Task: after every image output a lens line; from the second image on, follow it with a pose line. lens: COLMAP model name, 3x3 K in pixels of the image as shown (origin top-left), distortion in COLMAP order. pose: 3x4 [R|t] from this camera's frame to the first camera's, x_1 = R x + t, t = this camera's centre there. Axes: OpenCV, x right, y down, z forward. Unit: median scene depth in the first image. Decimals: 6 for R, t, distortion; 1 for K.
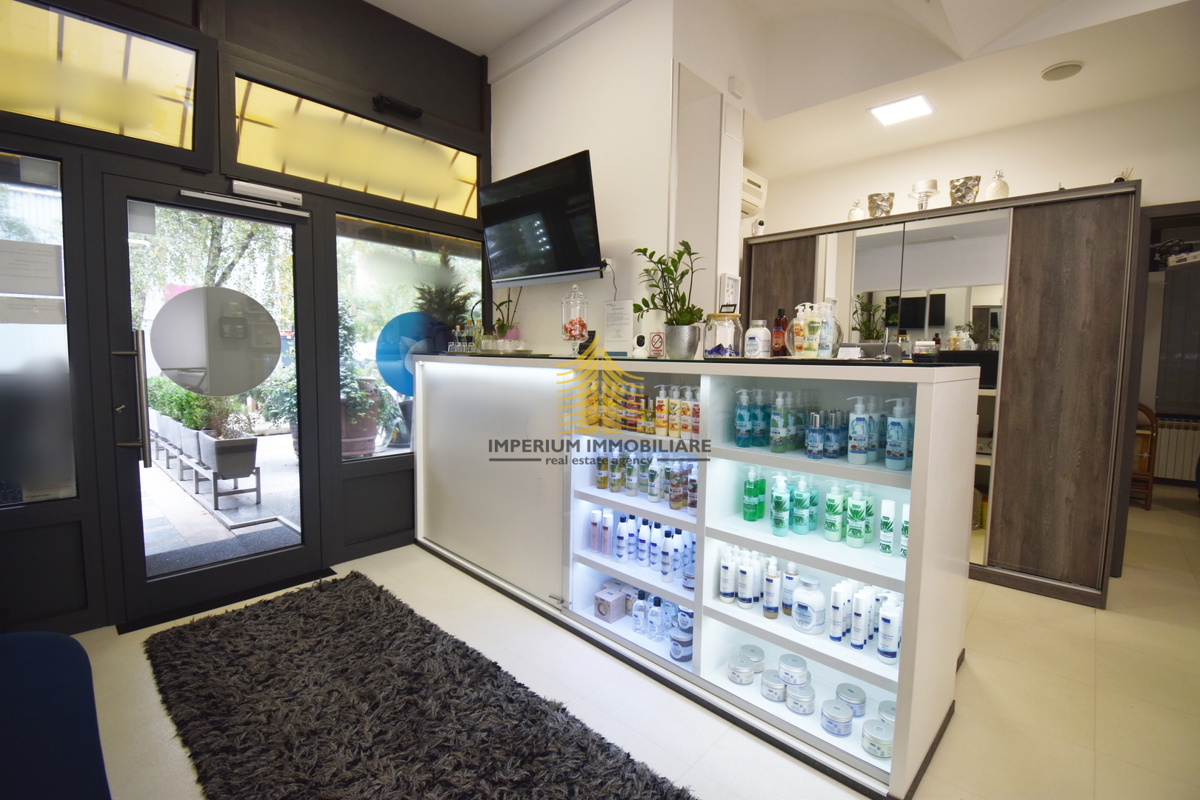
lens RADIAL K [[530.0, 0, 604.3], [0, 530.0, 394.7], [0, 0, 1]] dist [0.000164, -0.017074]
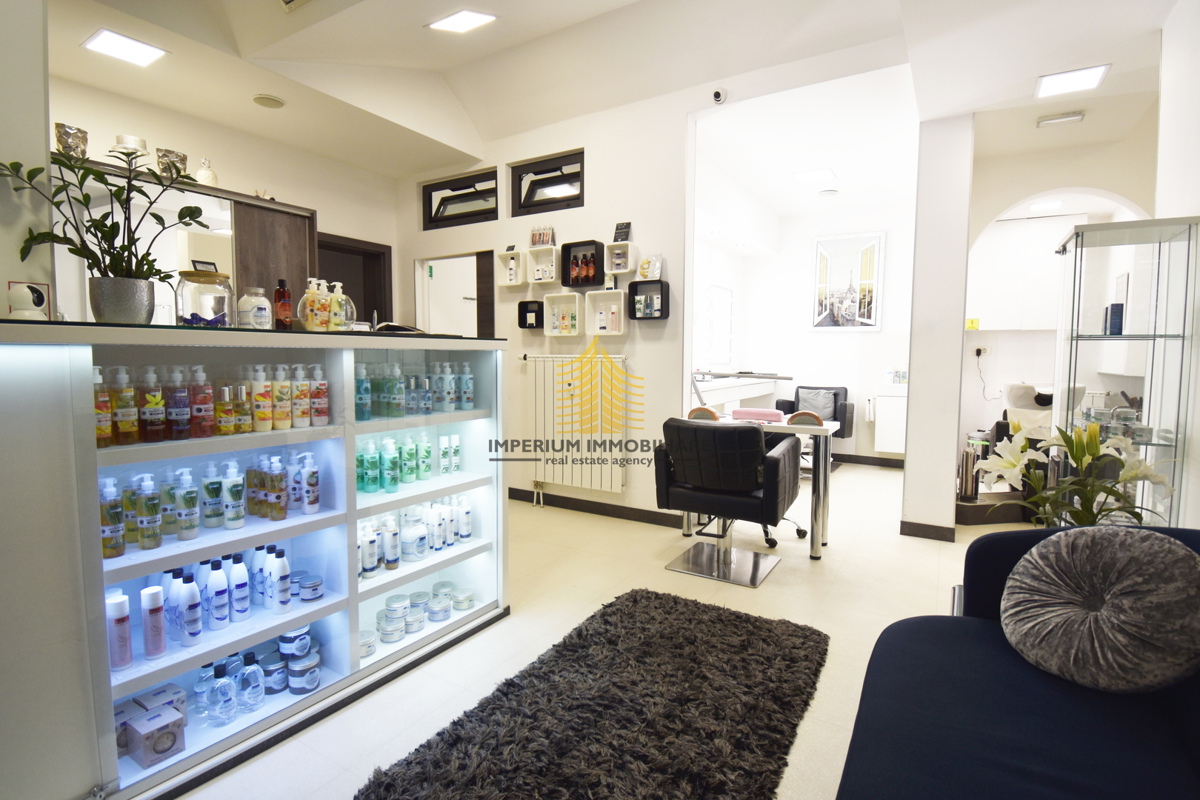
lens RADIAL K [[530.0, 0, 604.3], [0, 530.0, 394.7], [0, 0, 1]] dist [0.000164, -0.017074]
pose [[-0.186575, -0.093321, 0.977999, -0.756825], [0.058160, 0.992683, 0.105817, -0.028652], [-0.980718, 0.076623, -0.179782, 0.684575]]
